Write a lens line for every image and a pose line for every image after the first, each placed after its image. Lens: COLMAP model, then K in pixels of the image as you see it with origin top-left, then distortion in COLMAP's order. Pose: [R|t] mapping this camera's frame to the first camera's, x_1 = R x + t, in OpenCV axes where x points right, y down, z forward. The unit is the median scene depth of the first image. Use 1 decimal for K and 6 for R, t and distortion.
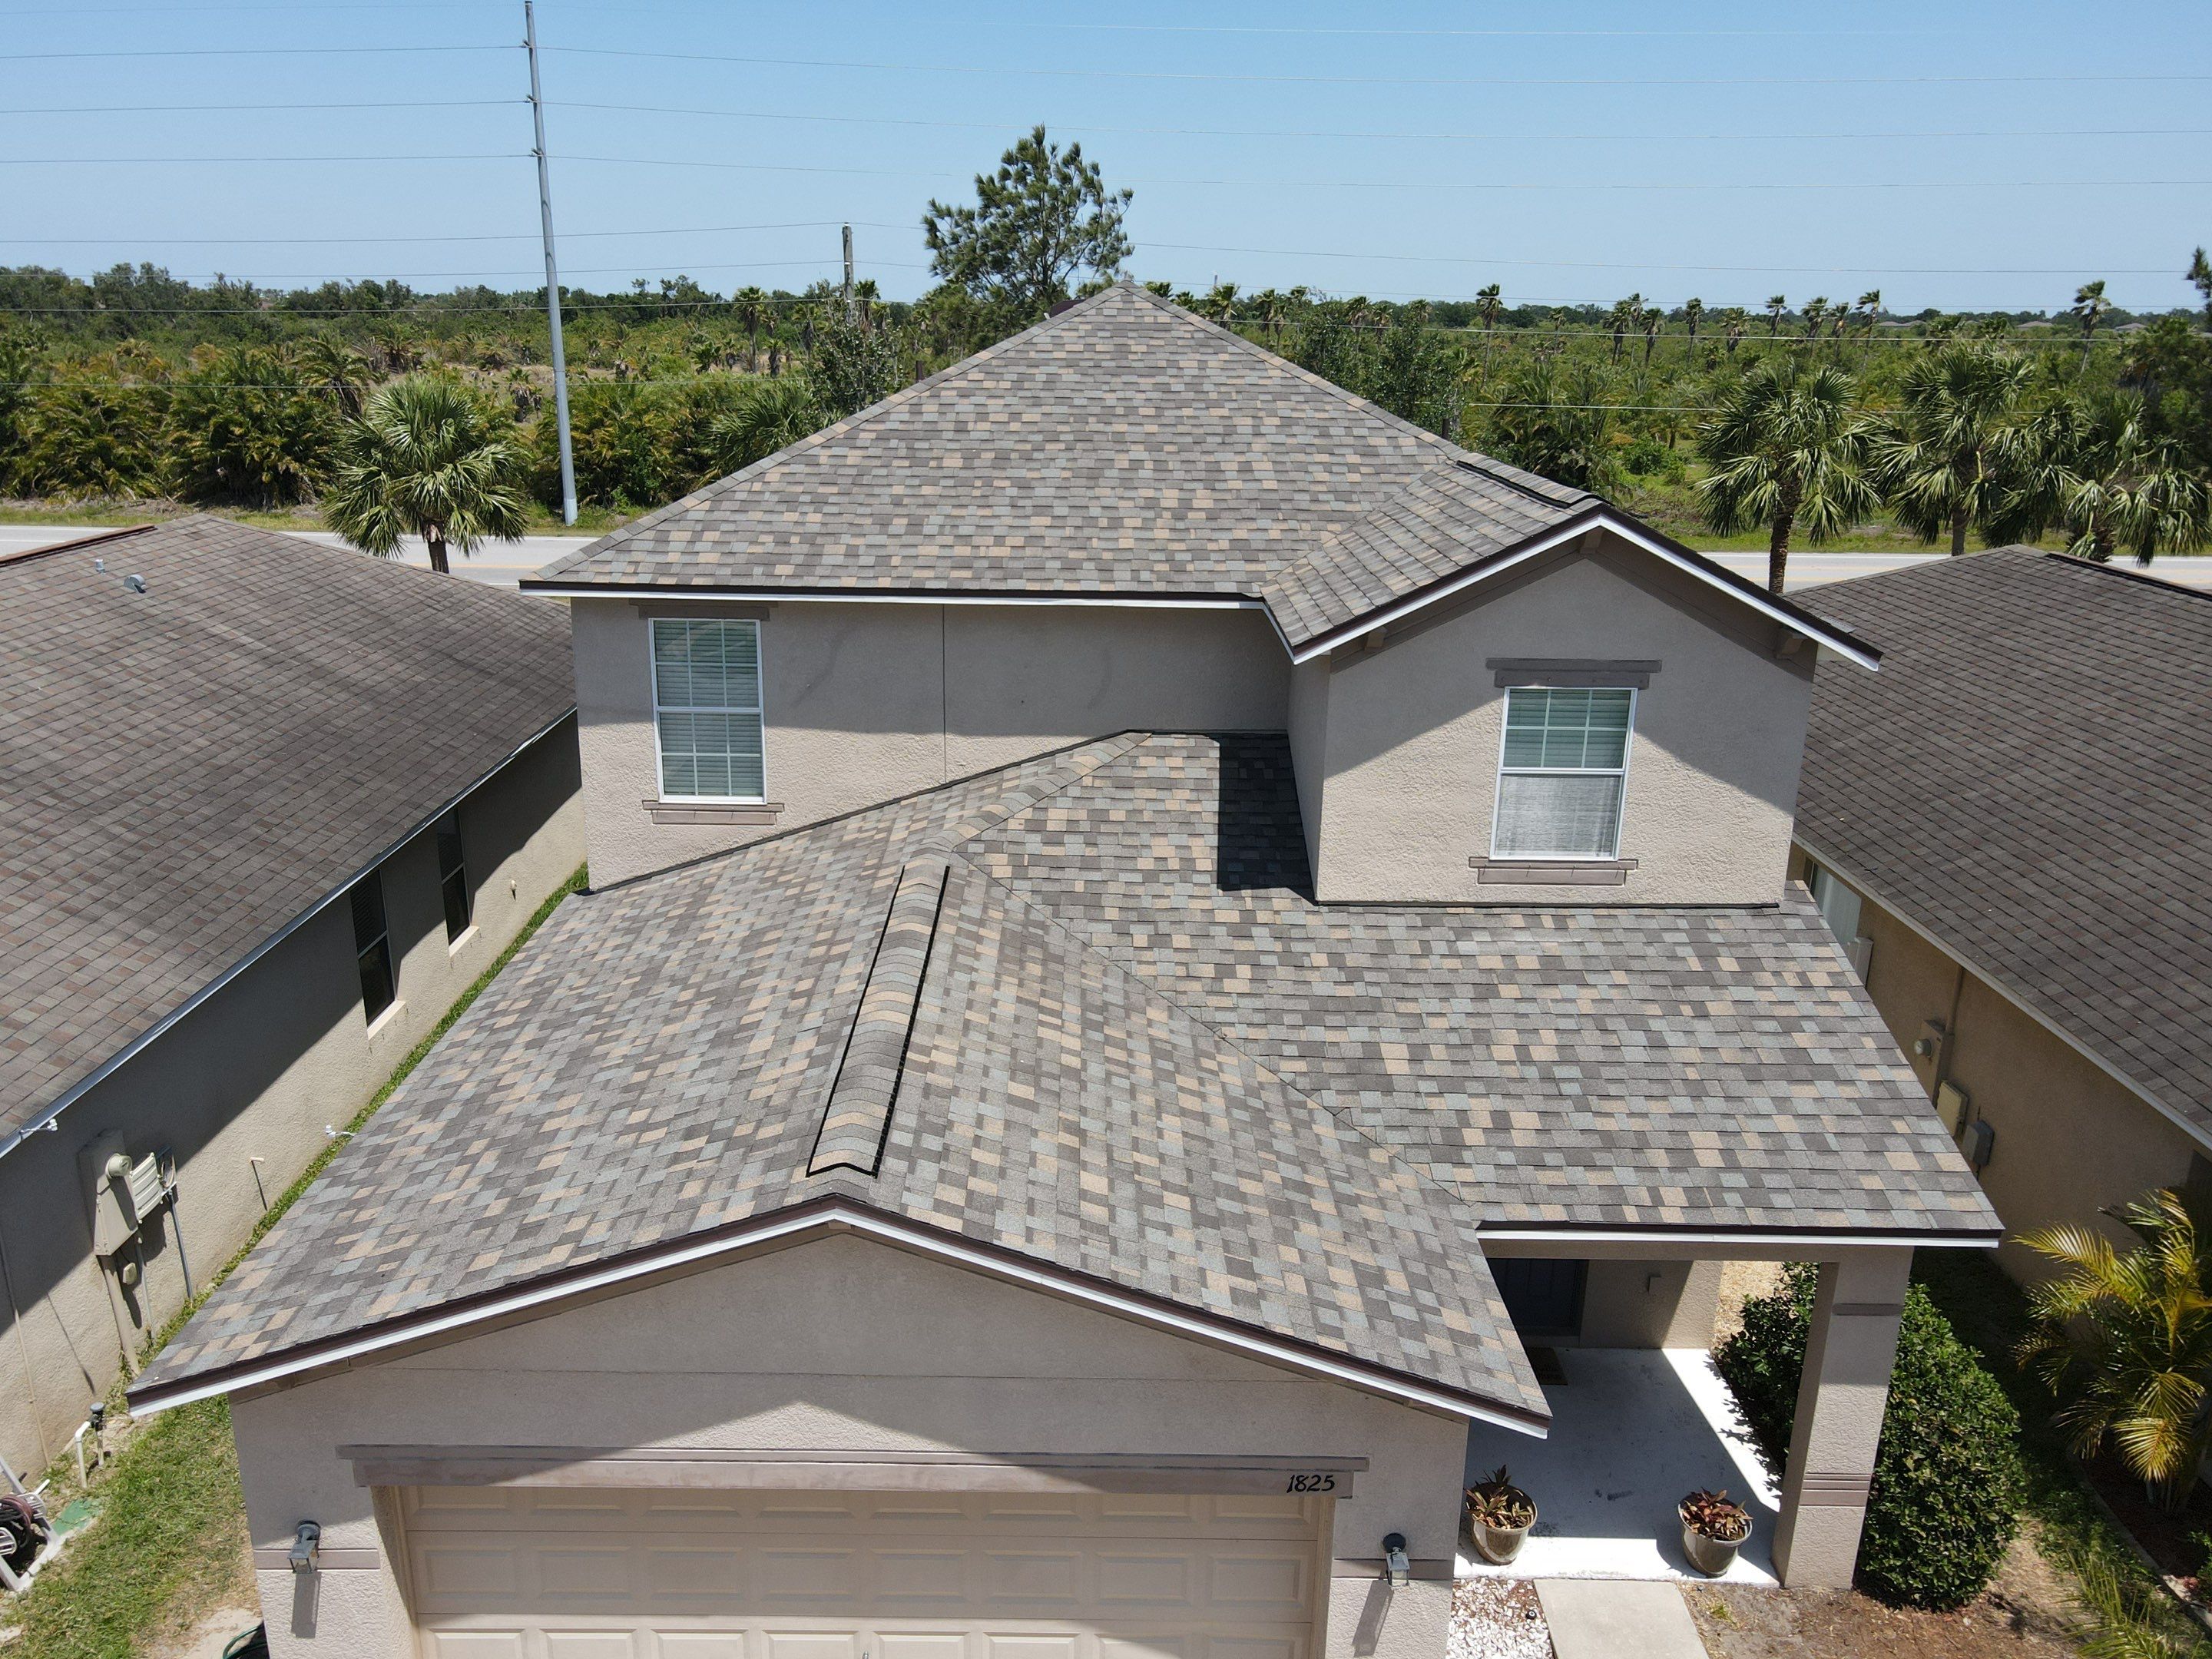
lens RADIAL K [[1625.9, 0, 1076.0], [0, 1625.9, 813.7], [0, 0, 1]] dist [-0.002318, 0.029169]
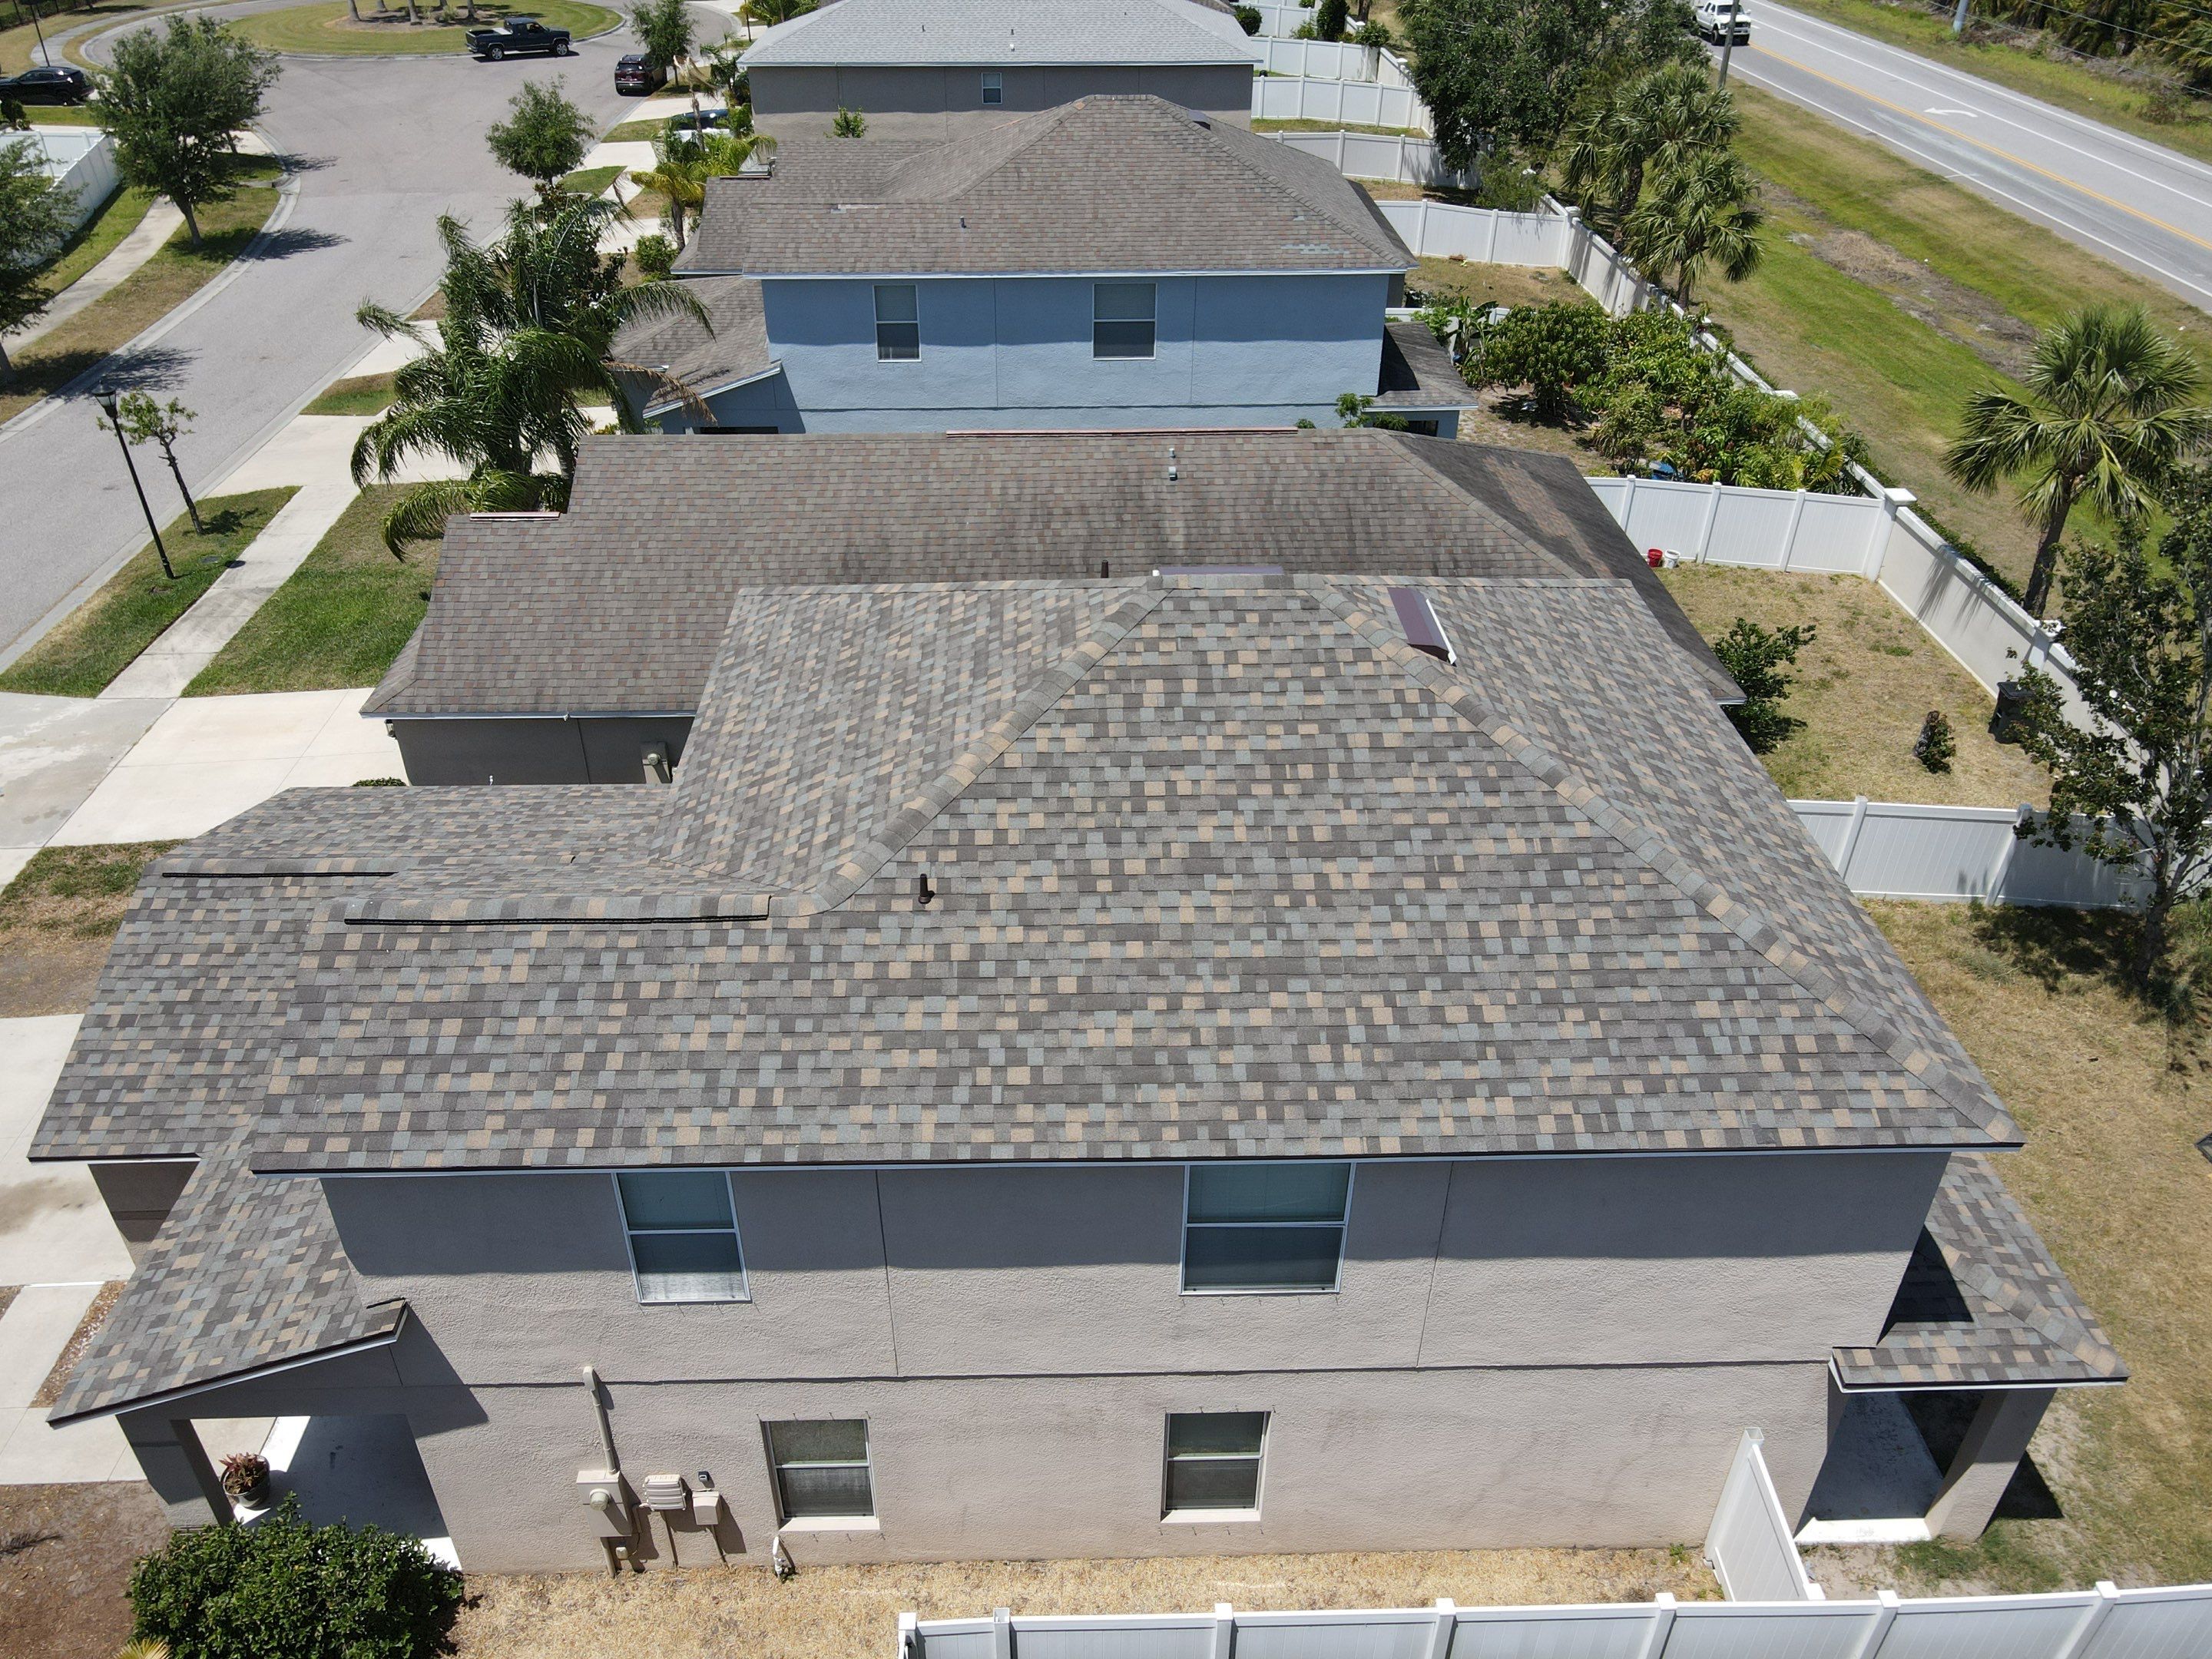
lens RADIAL K [[1625.9, 0, 1060.8], [0, 1625.9, 830.0], [0, 0, 1]] dist [-0.002318, 0.029169]
pose [[0.016393, 0.547236, -0.836818, 1.216286], [-0.289279, 0.803733, 0.519933, -0.951122], [0.957104, 0.233551, 0.171480, 1.194433]]
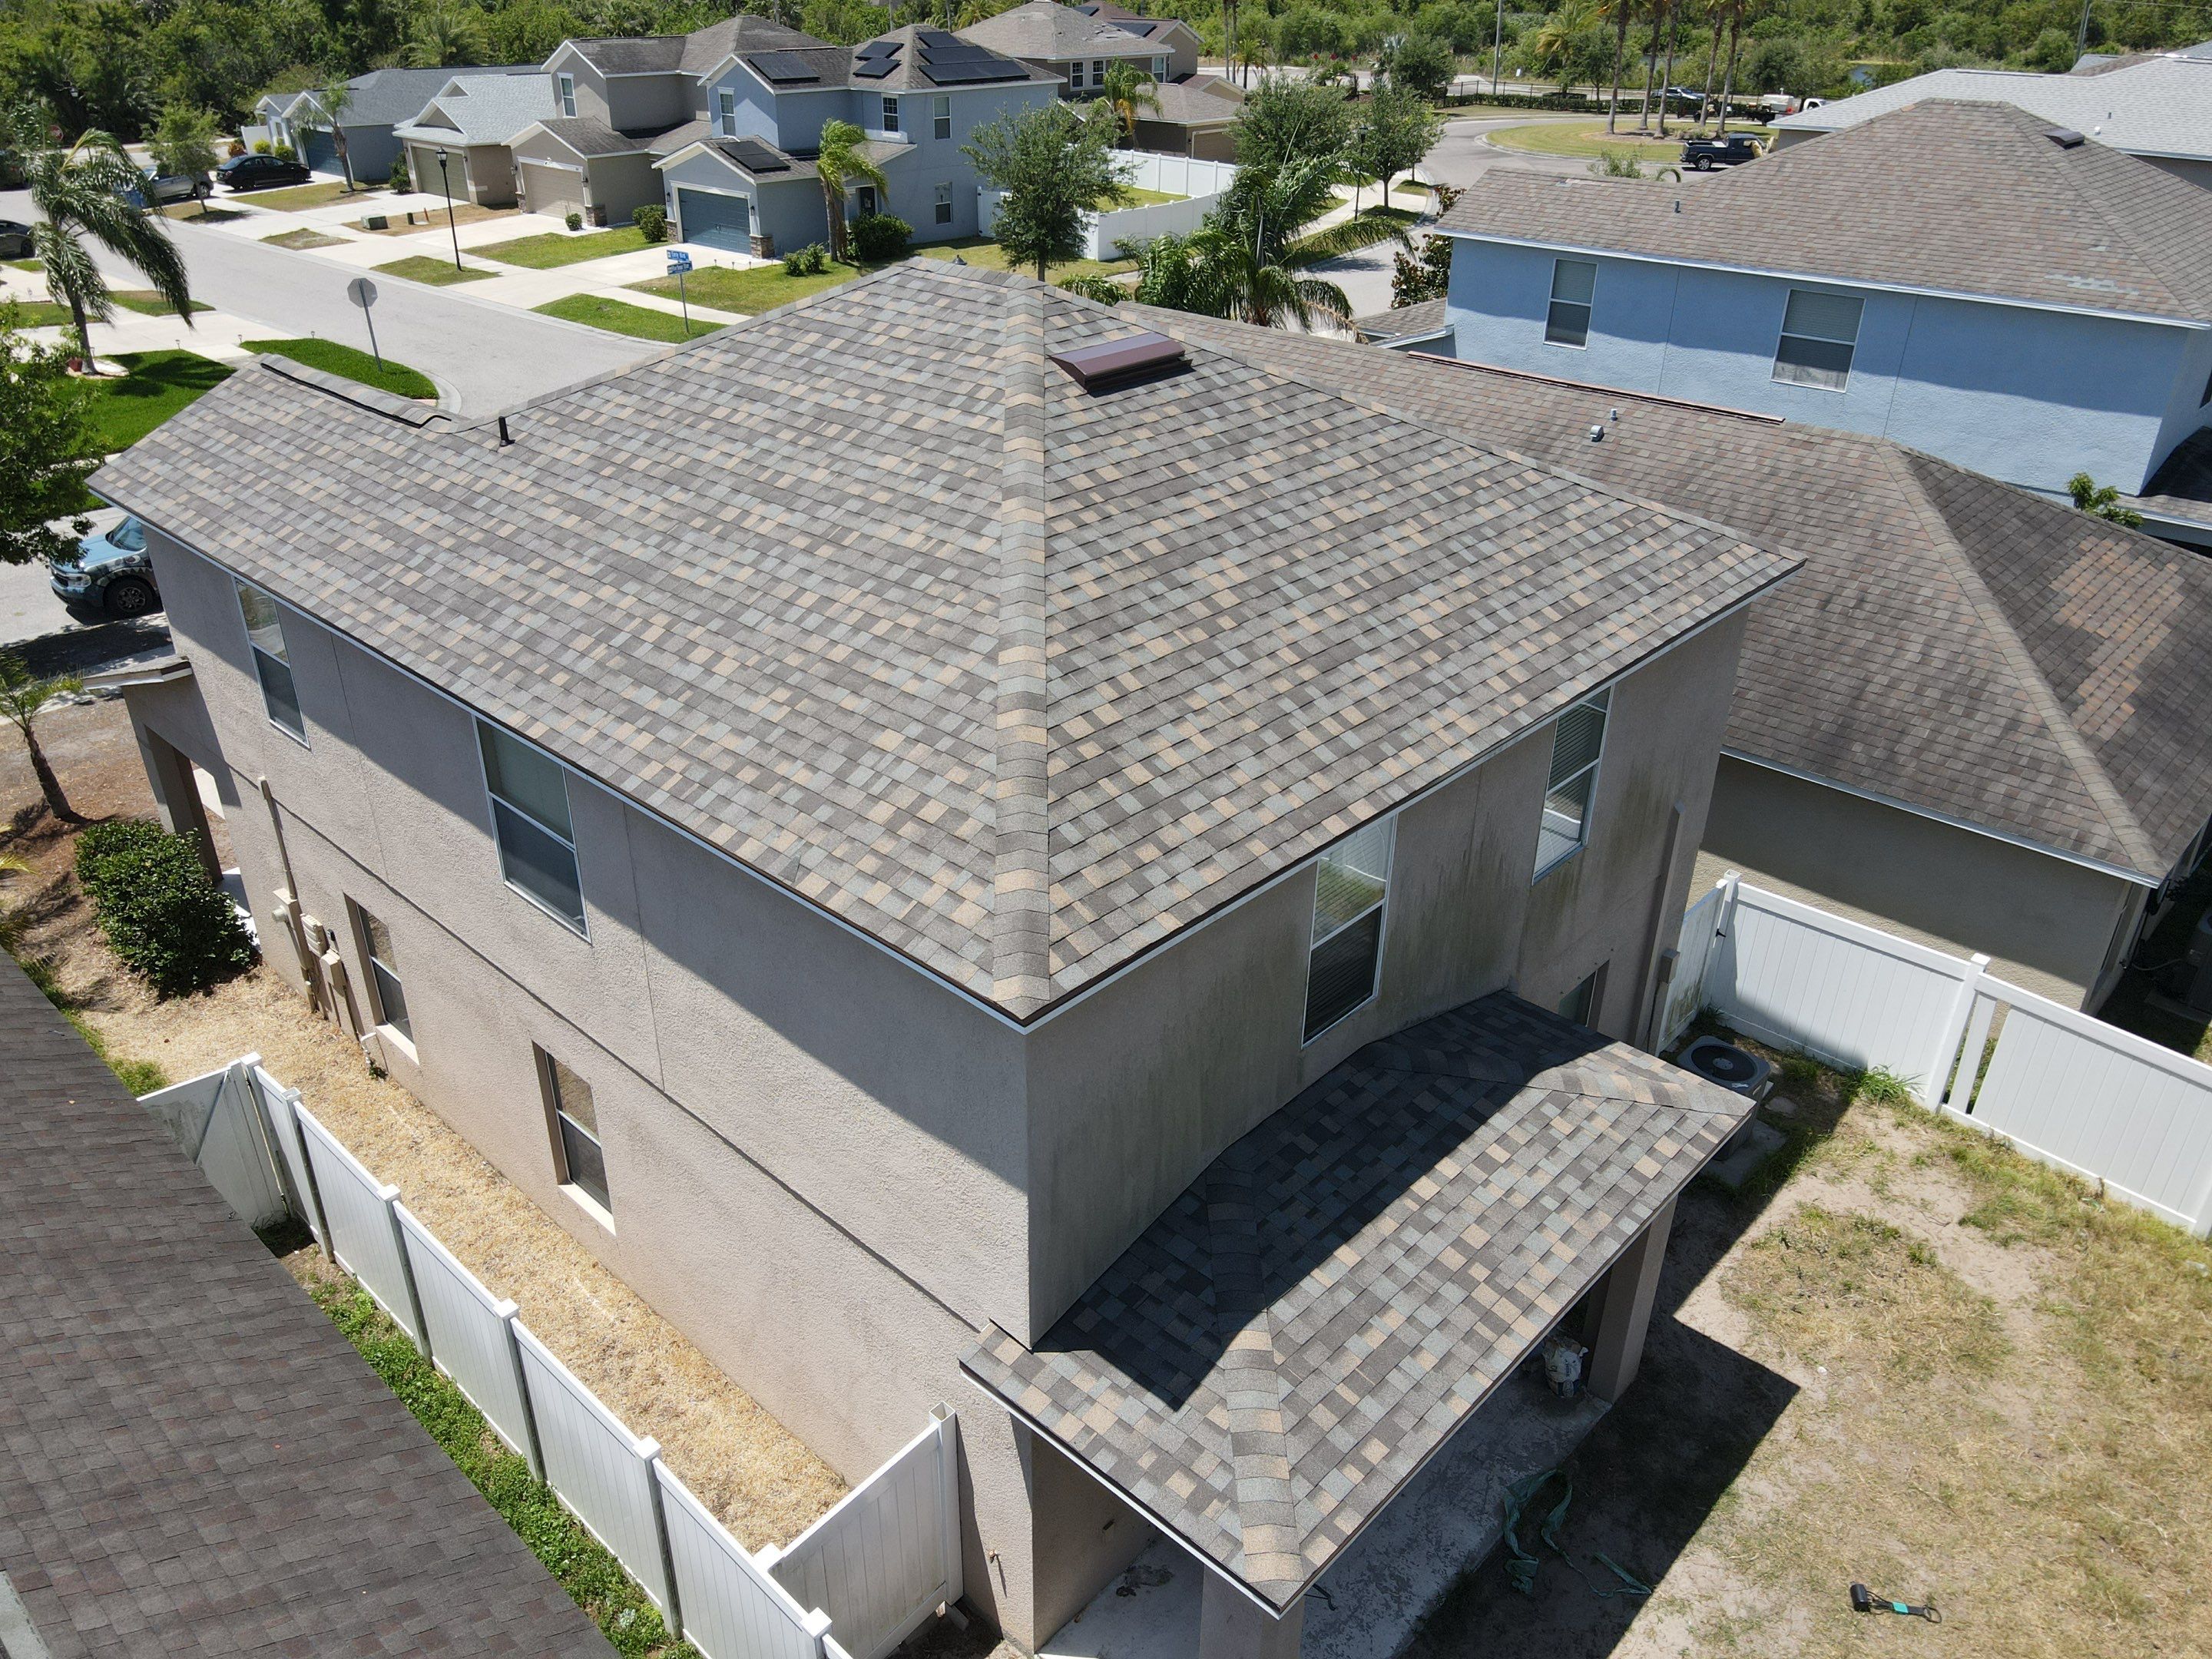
lens RADIAL K [[1625.9, 0, 1073.6], [0, 1625.9, 814.2], [0, 0, 1]] dist [-0.002318, 0.029169]
pose [[-0.690723, 0.325418, -0.645759, 0.870095], [-0.226679, 0.750568, 0.620697, -0.932044], [0.686672, 0.575109, -0.444669, 2.289956]]
